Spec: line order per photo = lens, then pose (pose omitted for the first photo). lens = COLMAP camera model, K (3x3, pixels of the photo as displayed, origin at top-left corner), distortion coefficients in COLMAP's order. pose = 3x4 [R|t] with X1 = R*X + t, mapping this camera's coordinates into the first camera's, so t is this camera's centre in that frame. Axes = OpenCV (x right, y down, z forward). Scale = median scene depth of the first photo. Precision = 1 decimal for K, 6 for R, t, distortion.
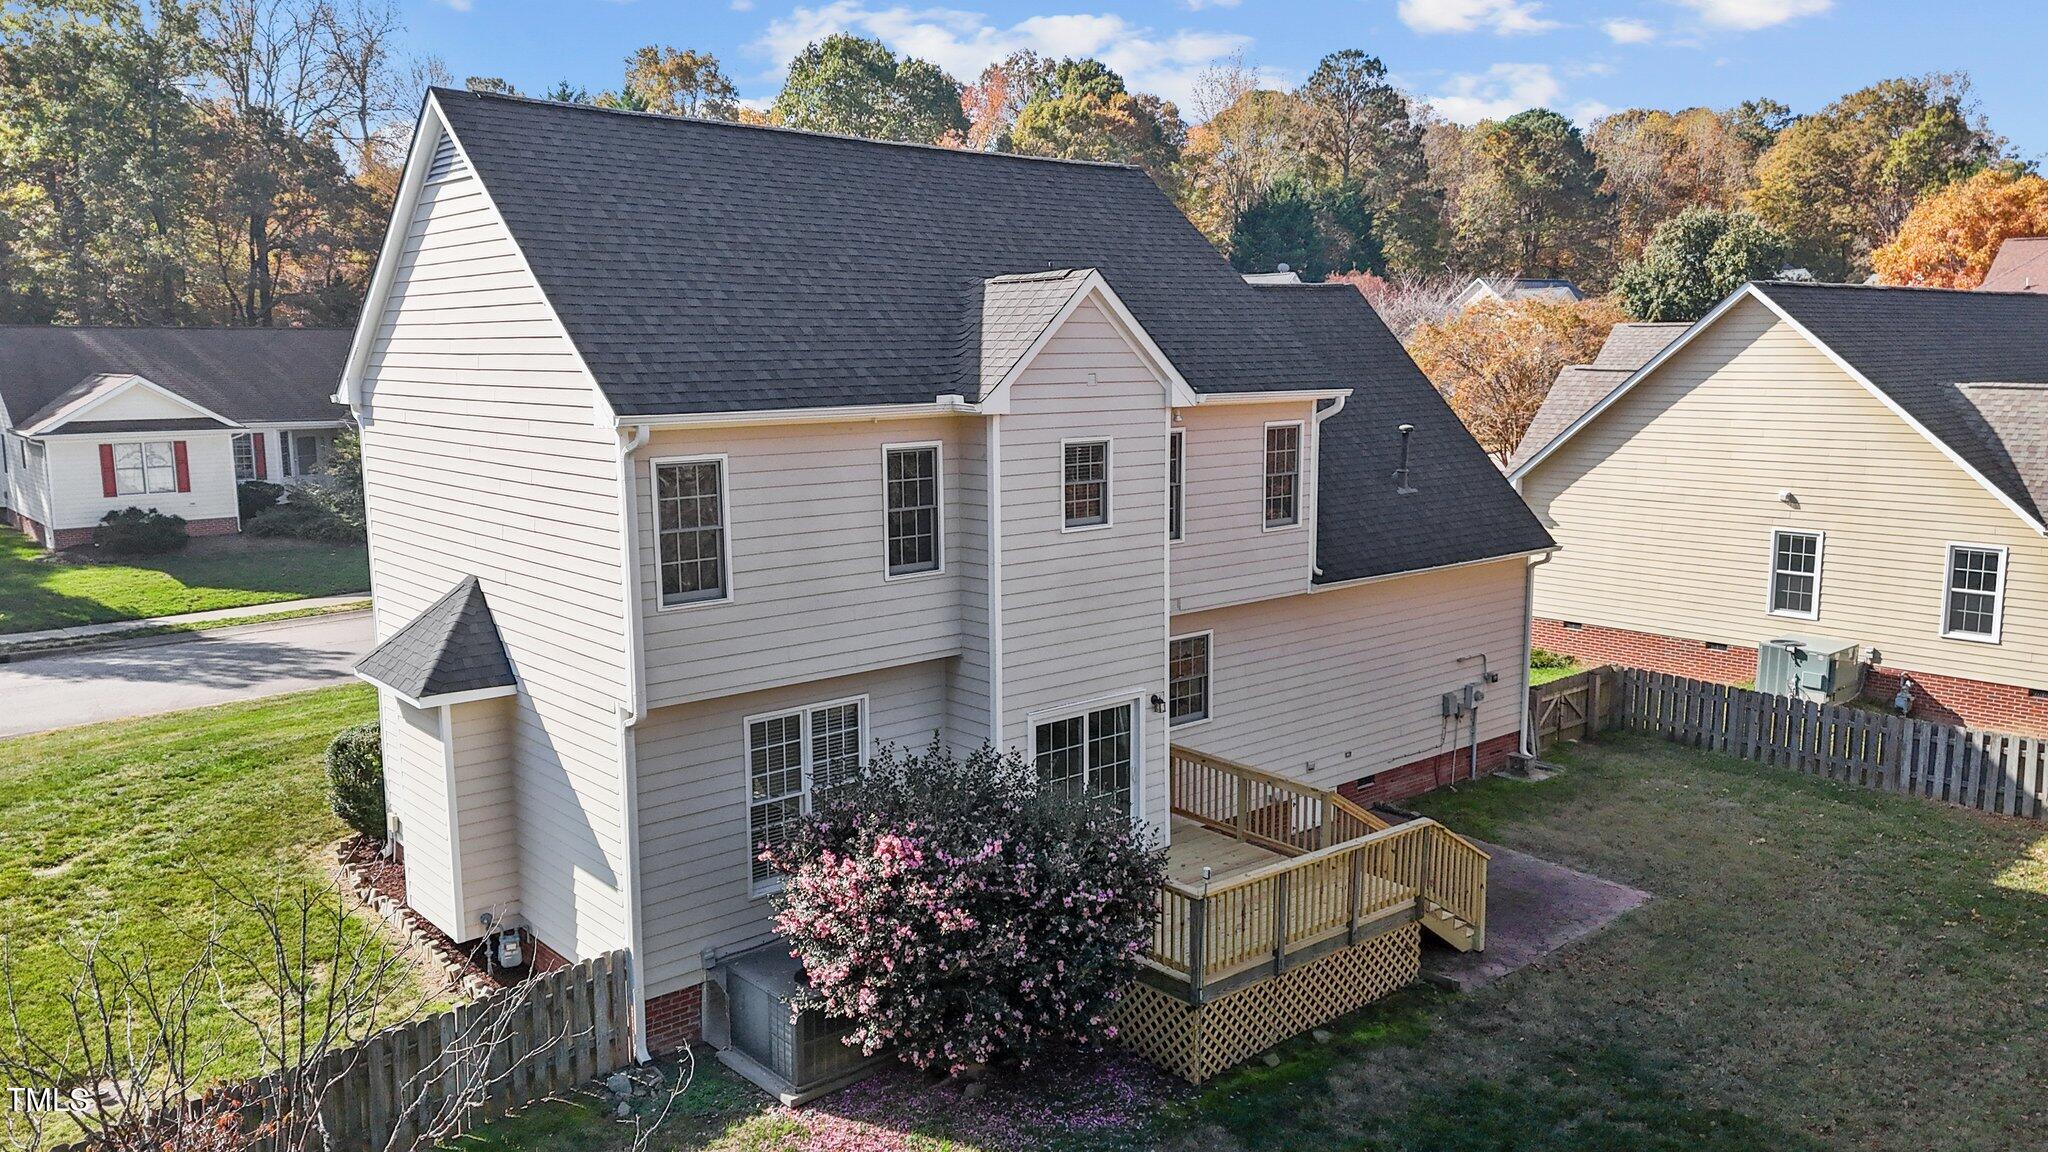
lens RADIAL K [[1490.6, 0, 1024.0], [0, 1490.6, 576.0], [0, 0, 1]] dist [0.033992, -0.002596]
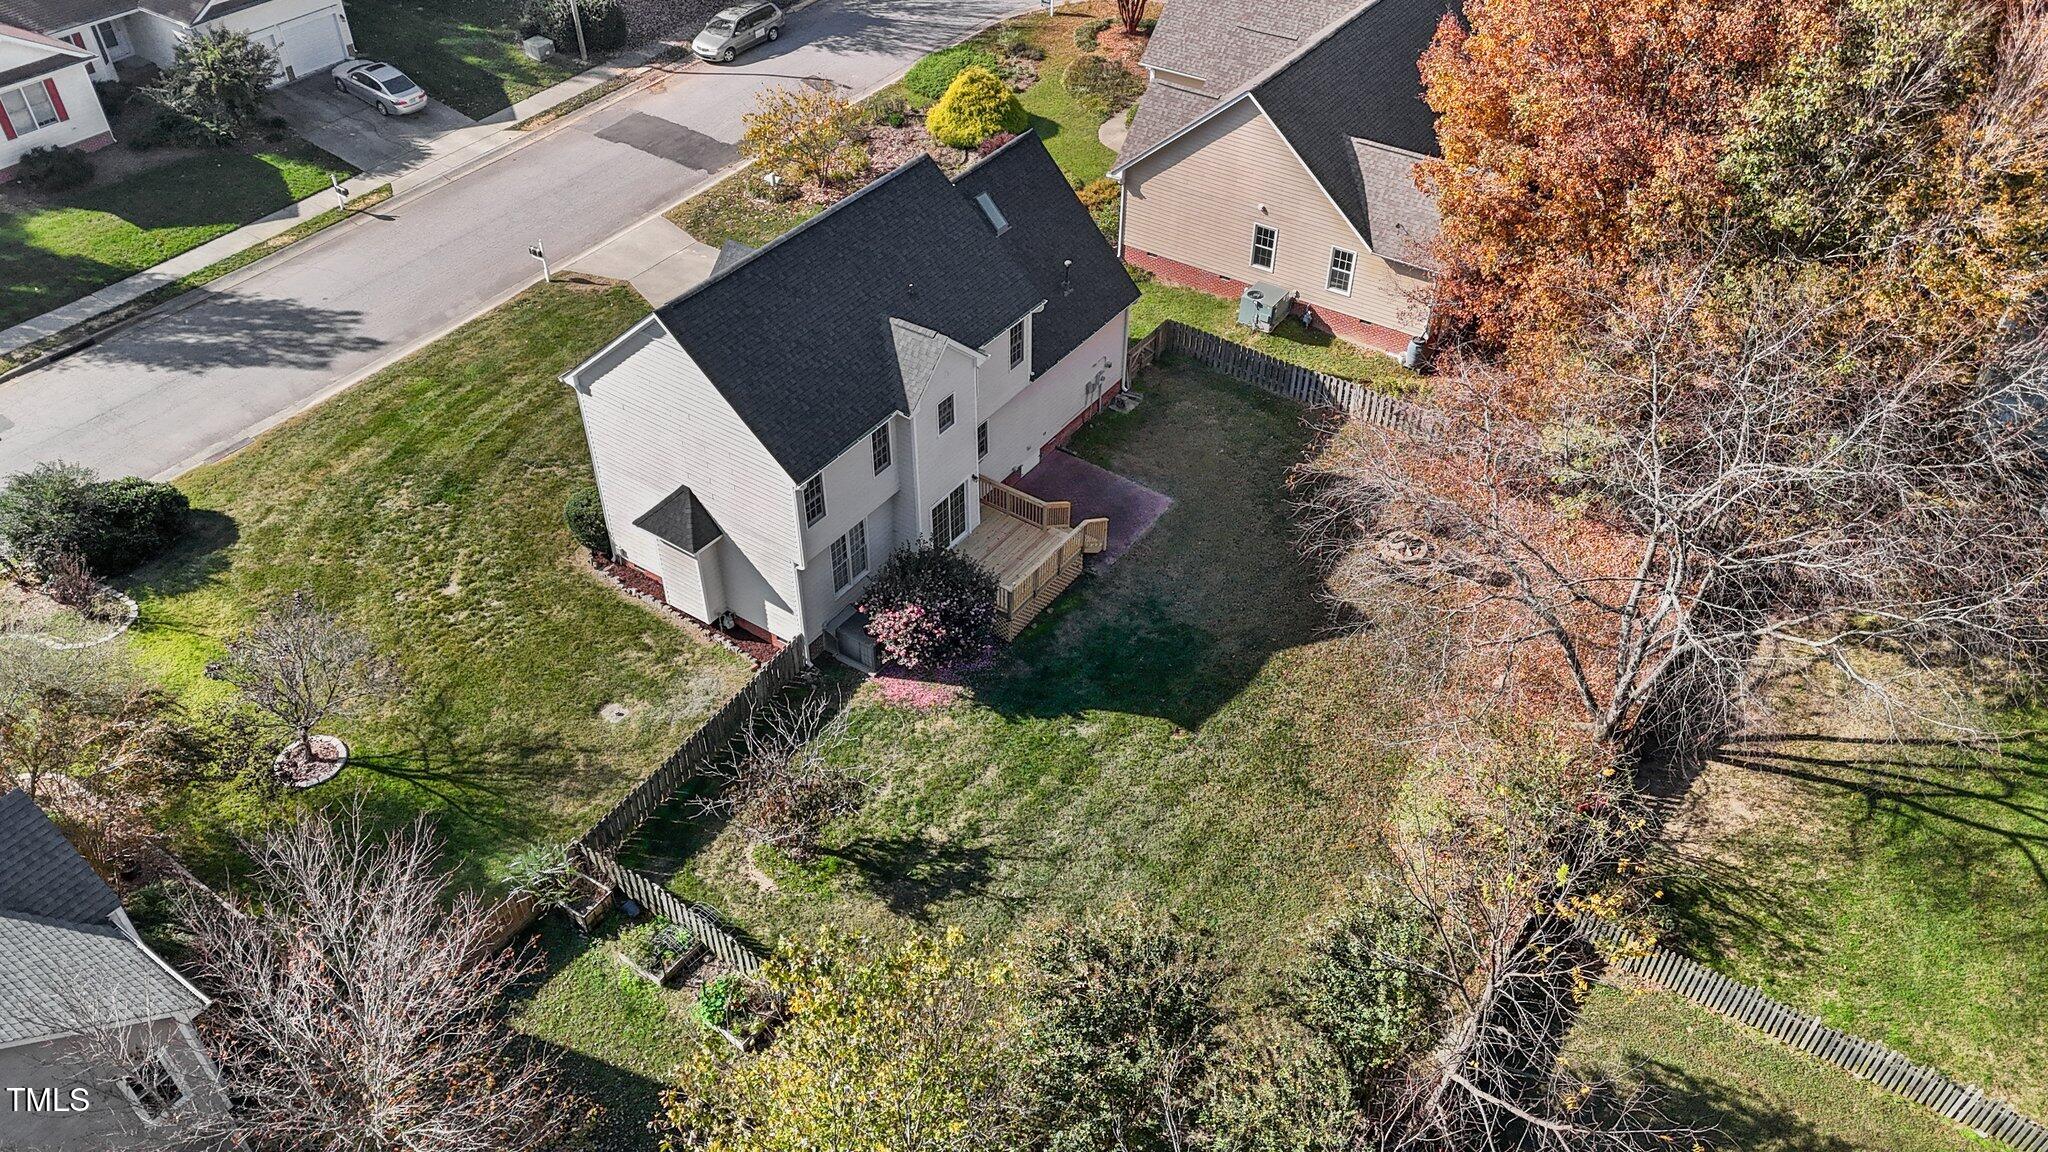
lens RADIAL K [[1530.6, 0, 1024.0], [0, 1530.6, 576.0], [0, 0, 1]] dist [0.072338, -0.061214]
pose [[0.965584, -0.158285, 0.206384, -0.378679], [0.022213, 0.840786, 0.540912, -1.152639], [-0.259143, -0.517711, 0.815365, -1.127248]]
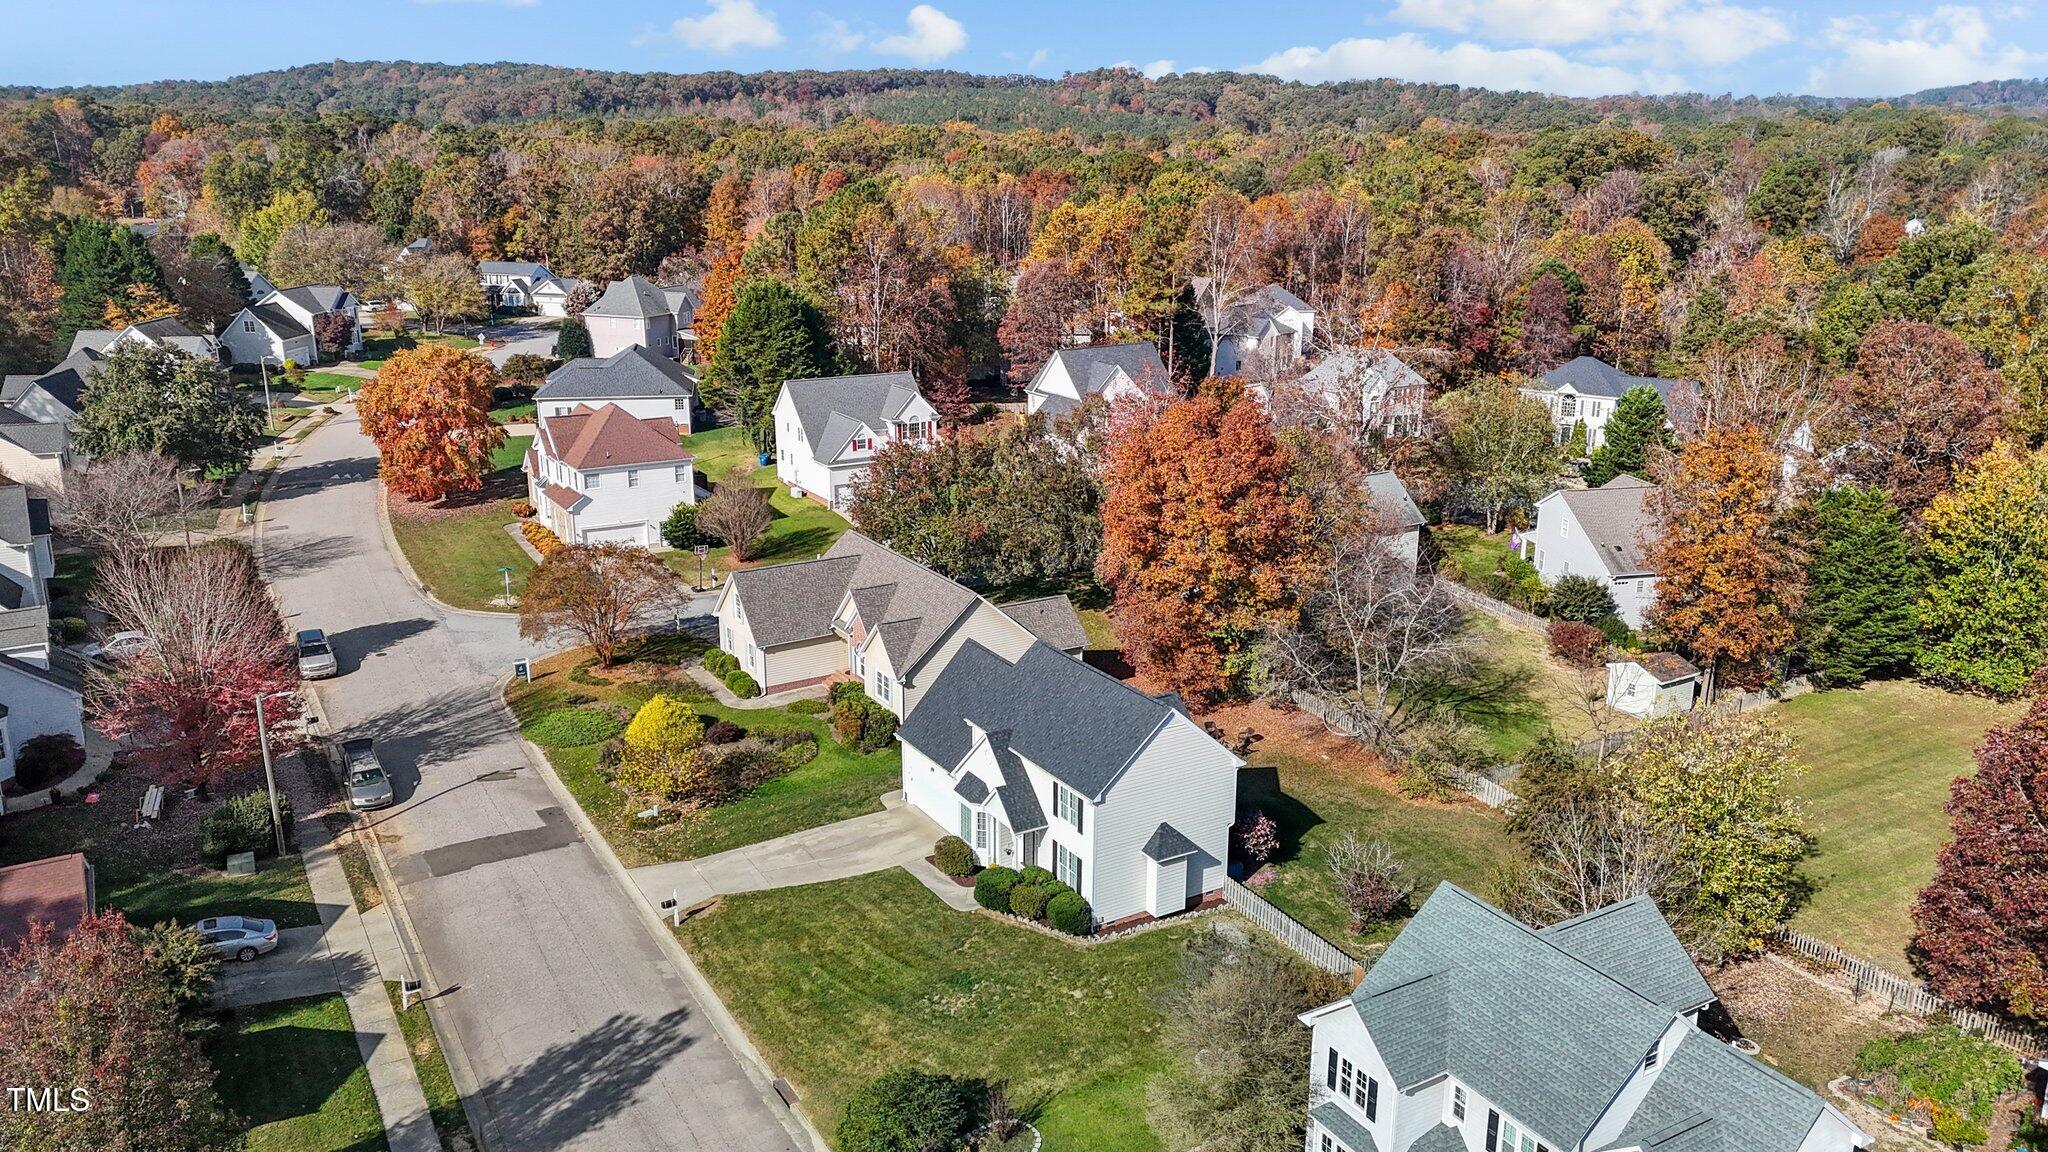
lens RADIAL K [[1530.6, 0, 1024.0], [0, 1530.6, 576.0], [0, 0, 1]] dist [0.072338, -0.061214]
pose [[0.161244, -0.270063, 0.949245, -3.952296], [0.118147, 0.960196, 0.253110, -1.641323], [-0.979817, 0.071338, 0.186733, 0.569503]]
